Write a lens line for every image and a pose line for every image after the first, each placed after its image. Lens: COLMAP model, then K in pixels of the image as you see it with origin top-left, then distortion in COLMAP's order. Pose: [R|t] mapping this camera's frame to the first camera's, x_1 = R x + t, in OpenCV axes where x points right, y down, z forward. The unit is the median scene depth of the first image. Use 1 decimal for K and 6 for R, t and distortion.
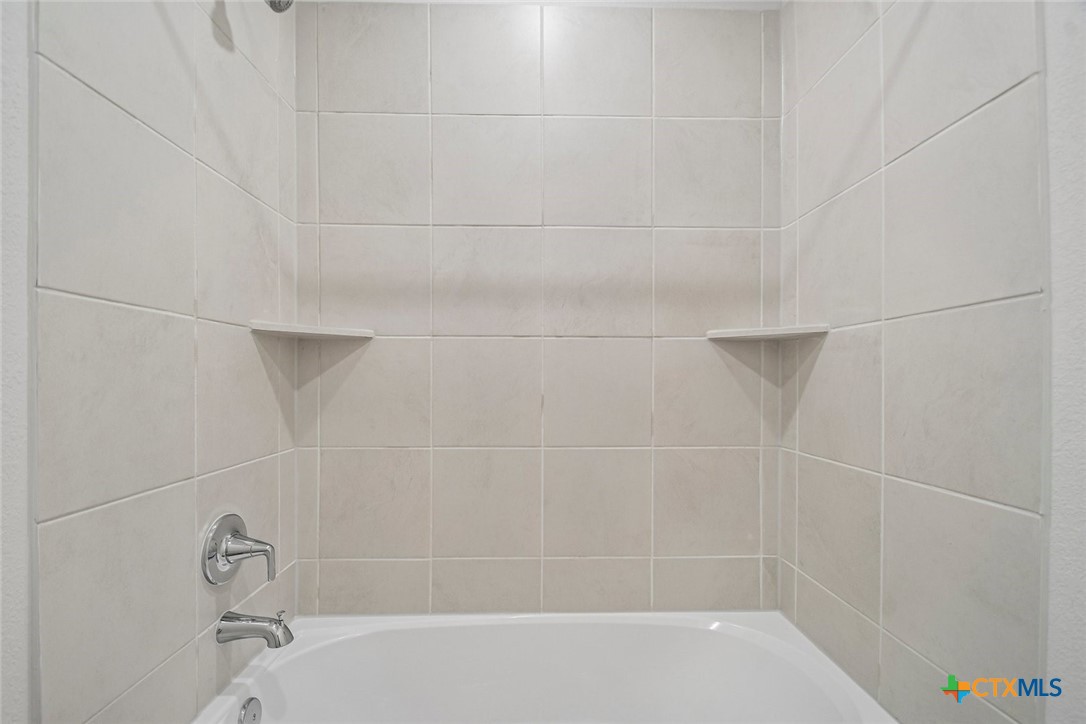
lens RADIAL K [[479.4, 0, 539.6], [0, 479.4, 369.9], [0, 0, 1]] dist [0.005634, -0.011446]
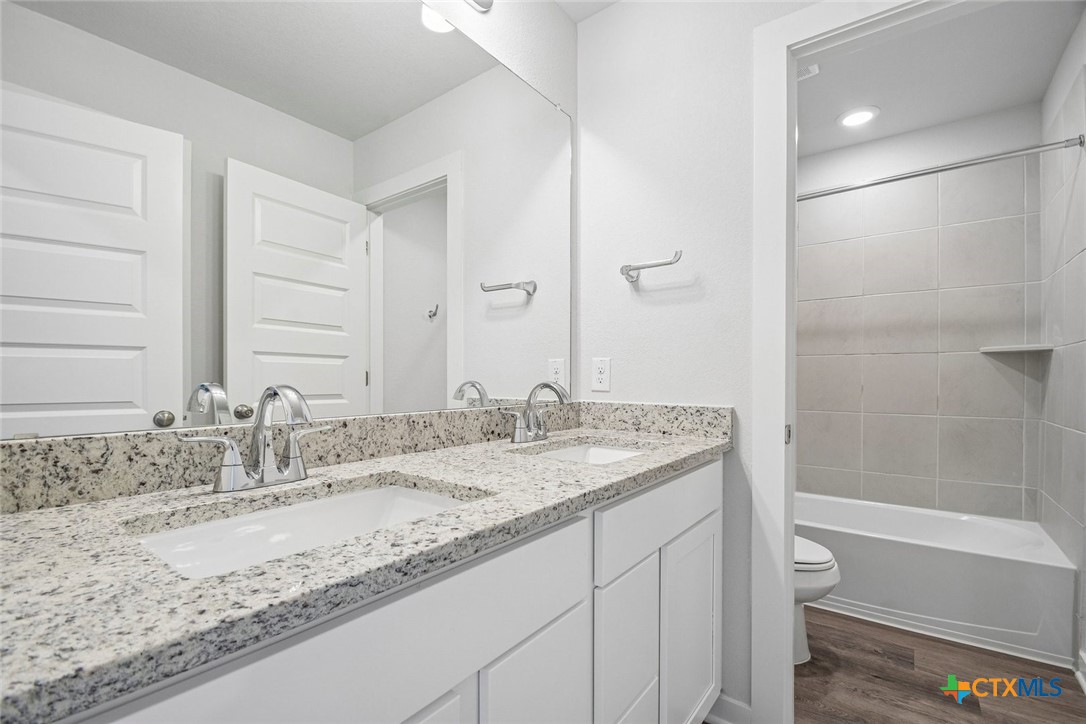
lens RADIAL K [[479.4, 0, 539.1], [0, 479.4, 382.2], [0, 0, 1]] dist [0.005634, -0.011446]
pose [[0.793031, 0.007584, -0.609135, 0.145034], [0.006799, 0.999750, 0.021299, -0.007651], [0.609144, -0.021032, 0.792781, -1.261882]]
